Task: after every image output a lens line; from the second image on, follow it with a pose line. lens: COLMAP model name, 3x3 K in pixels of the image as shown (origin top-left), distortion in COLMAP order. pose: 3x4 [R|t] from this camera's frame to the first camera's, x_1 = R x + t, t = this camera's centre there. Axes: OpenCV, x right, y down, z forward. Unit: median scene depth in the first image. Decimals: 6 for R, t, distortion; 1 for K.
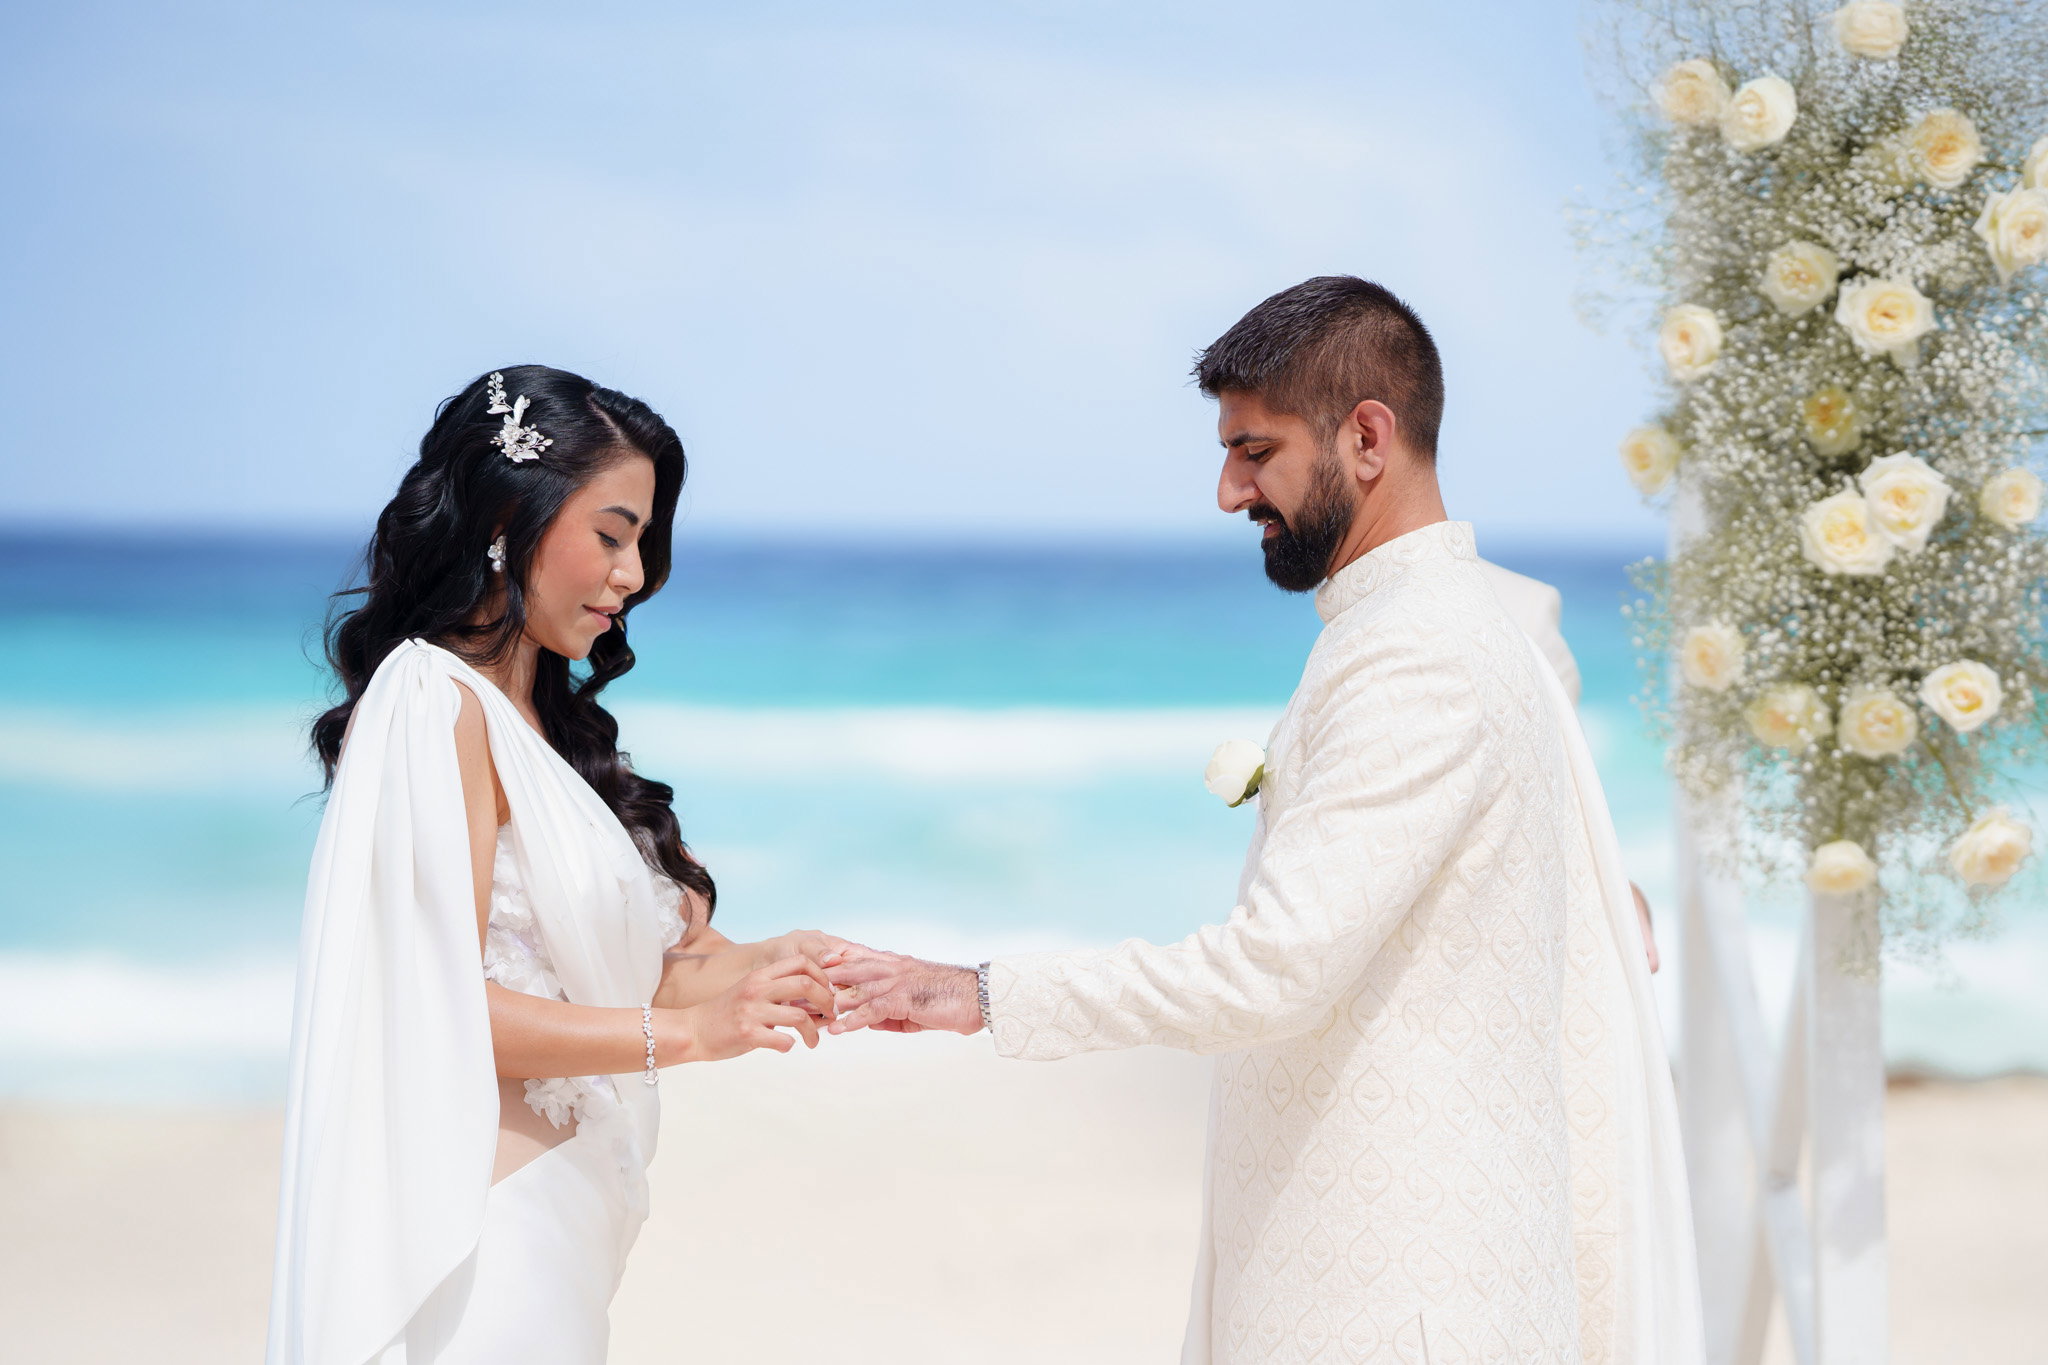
lens RADIAL K [[7759.7, 0, 1022.9], [0, 7759.7, 681.5], [0, 0, 1]] dist [0.262335, 0.000000]
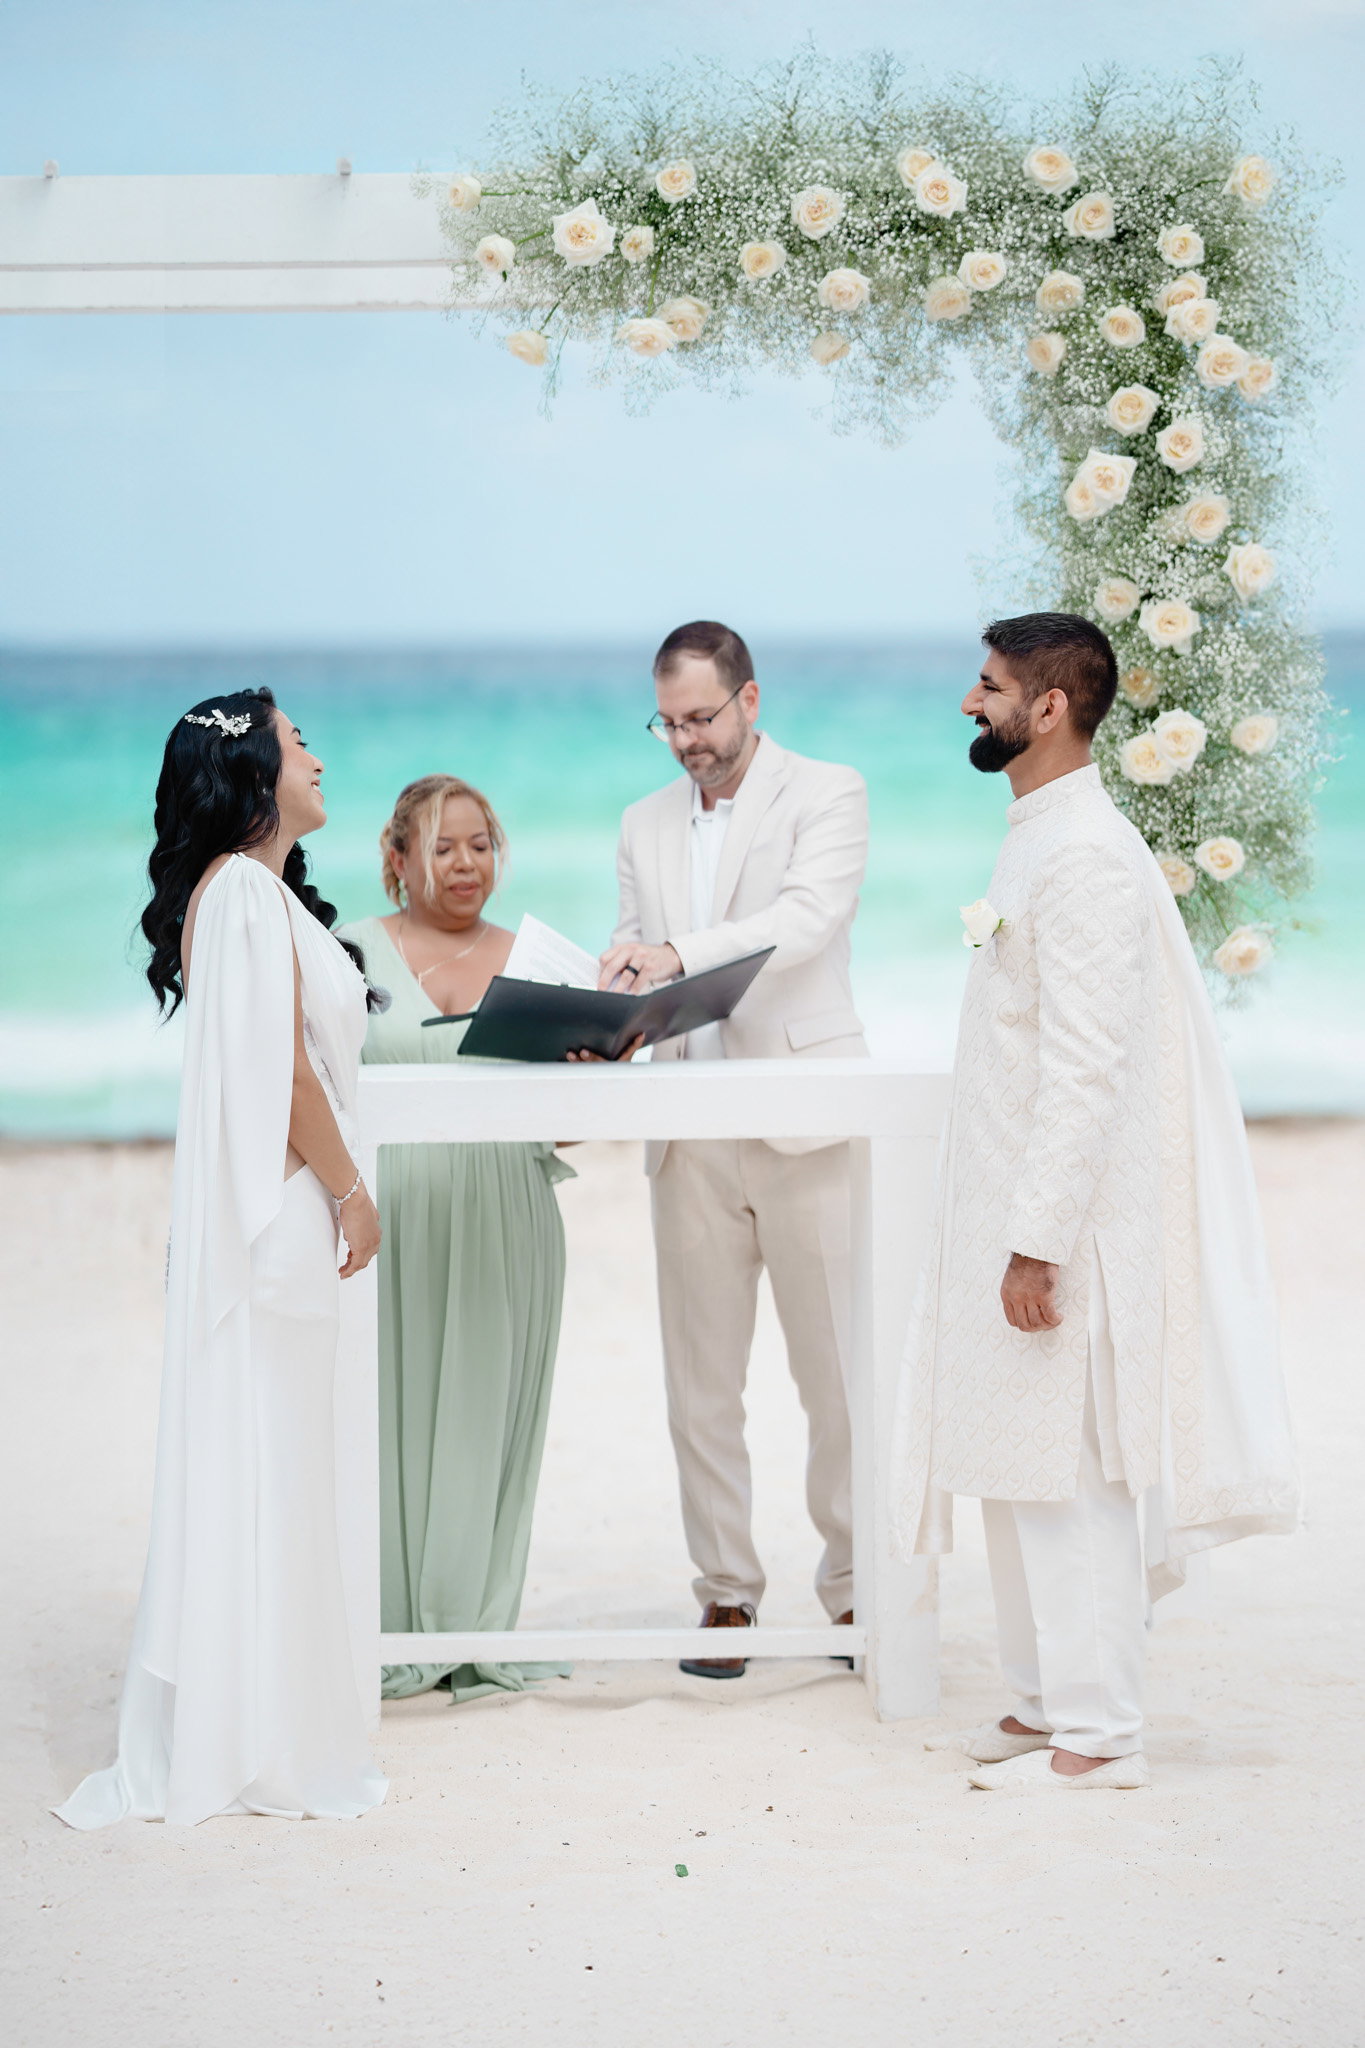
lens RADIAL K [[7759.7, 0, 682.5], [0, 7759.7, 1026.4], [0, 0, 1]] dist [0.262335, 0.000000]
pose [[0.999812, -0.017855, 0.007551, -0.003683], [0.017662, 0.999534, 0.024912, -0.005352], [-0.007992, -0.024774, 0.999661, -0.609476]]
